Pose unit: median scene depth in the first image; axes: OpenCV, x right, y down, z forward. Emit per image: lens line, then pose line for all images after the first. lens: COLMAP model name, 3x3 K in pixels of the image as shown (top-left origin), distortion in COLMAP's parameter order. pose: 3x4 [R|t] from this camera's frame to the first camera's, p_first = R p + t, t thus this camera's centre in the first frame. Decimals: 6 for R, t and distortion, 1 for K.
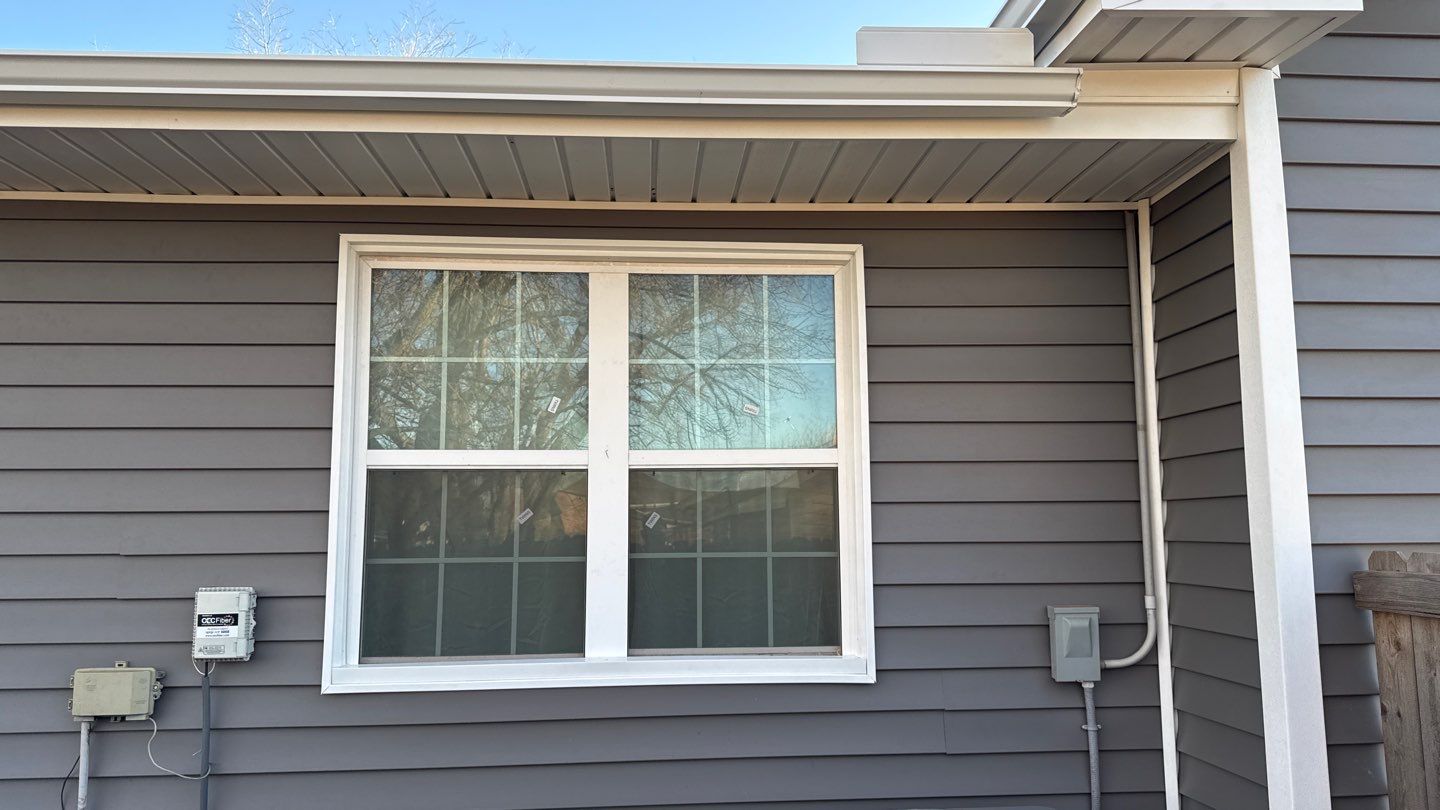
lens RADIAL K [[1024.3, 0, 722.0], [0, 1024.3, 413.0], [0, 0, 1]] dist [0.072401, -0.082942]
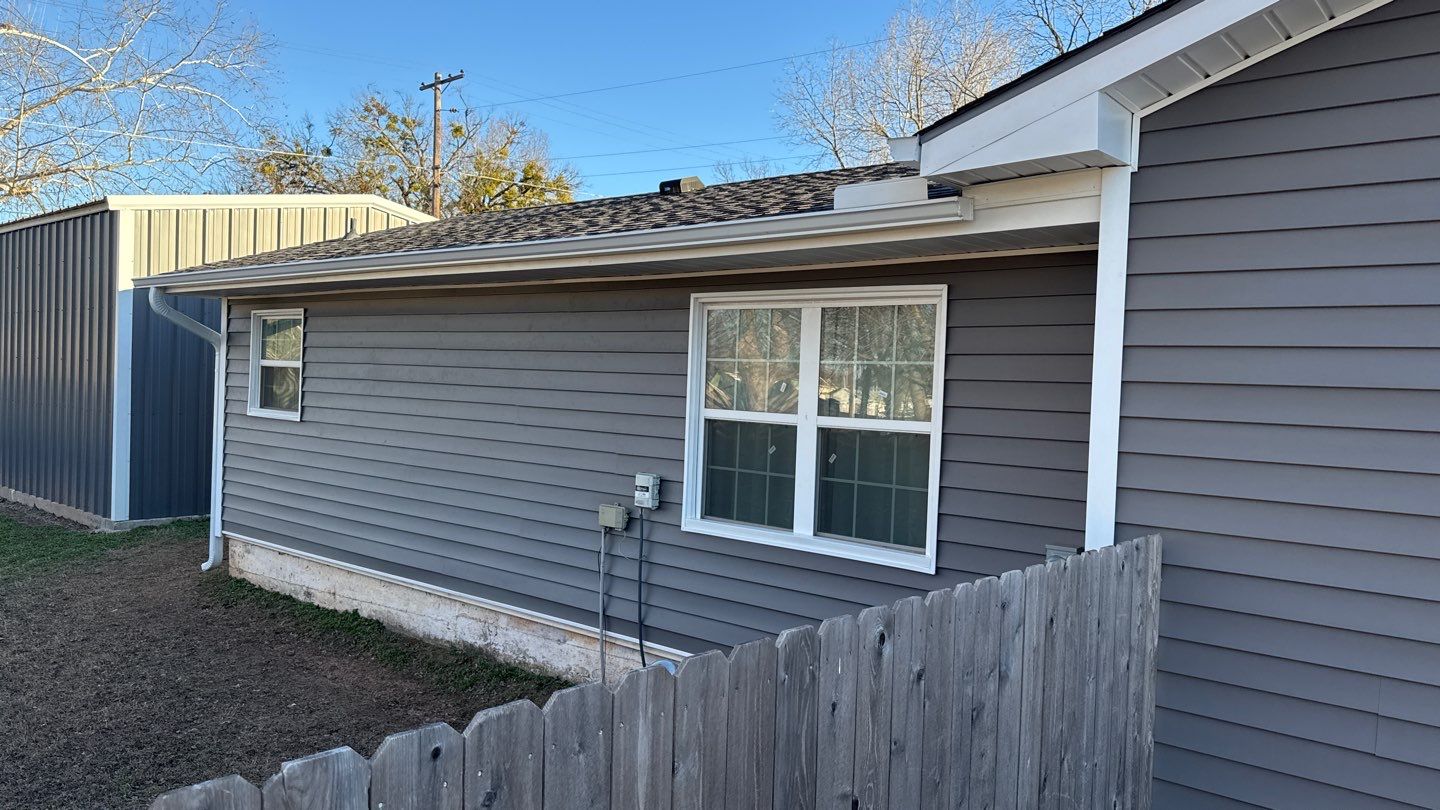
lens RADIAL K [[1024.3, 0, 716.4], [0, 1024.3, 409.6], [0, 0, 1]] dist [0.072401, -0.082942]
pose [[0.707130, 0.052794, -0.705110, 0.992017], [0.031634, 0.993848, 0.106138, -0.159947], [0.706375, -0.097359, 0.701110, -0.294284]]
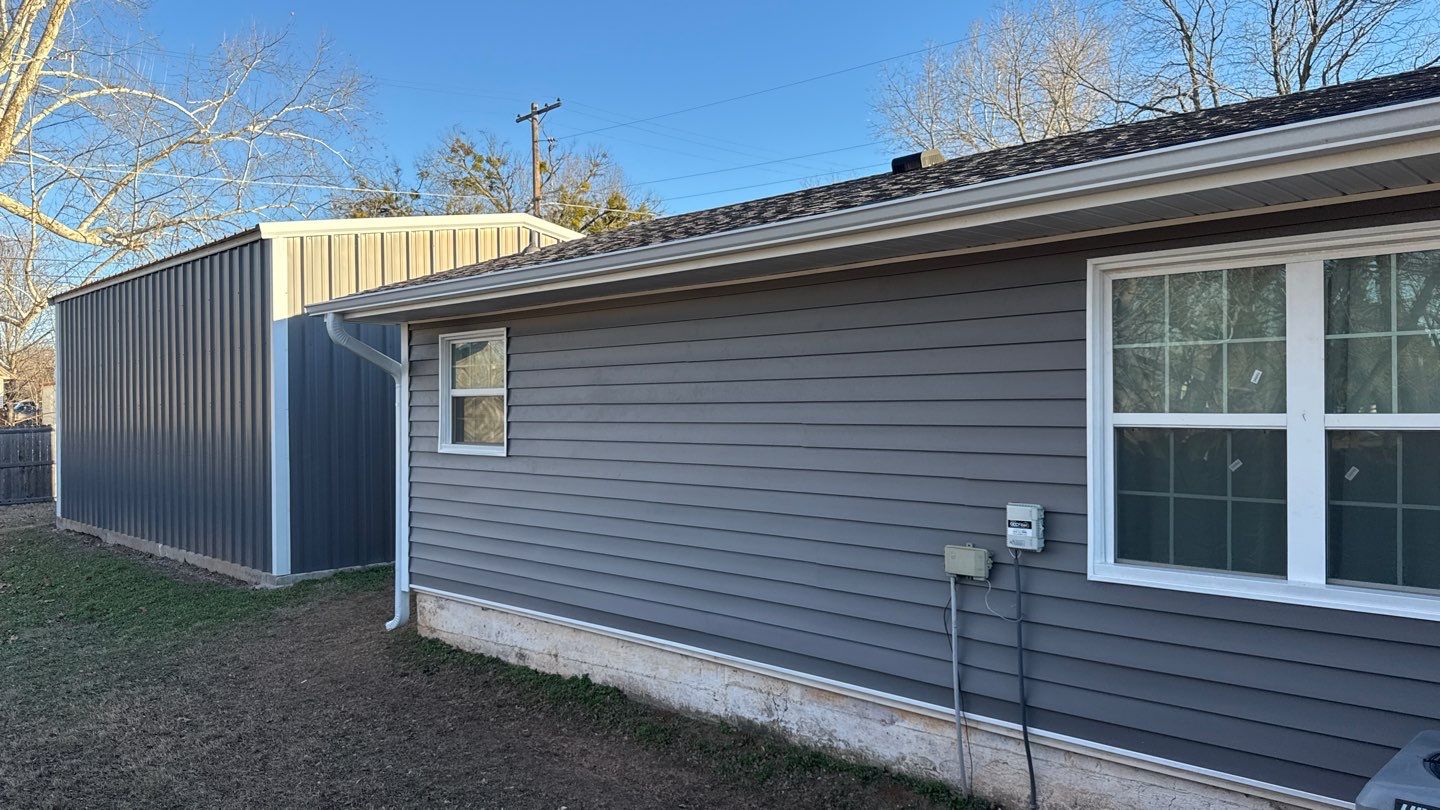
lens RADIAL K [[1024.3, 0, 710.5], [0, 1024.3, 418.0], [0, 0, 1]] dist [0.072401, -0.082942]
pose [[0.650656, 0.010399, -0.759301, 0.364651], [0.083061, 0.992932, 0.084774, -0.121778], [0.754816, -0.118227, 0.645194, -0.312493]]
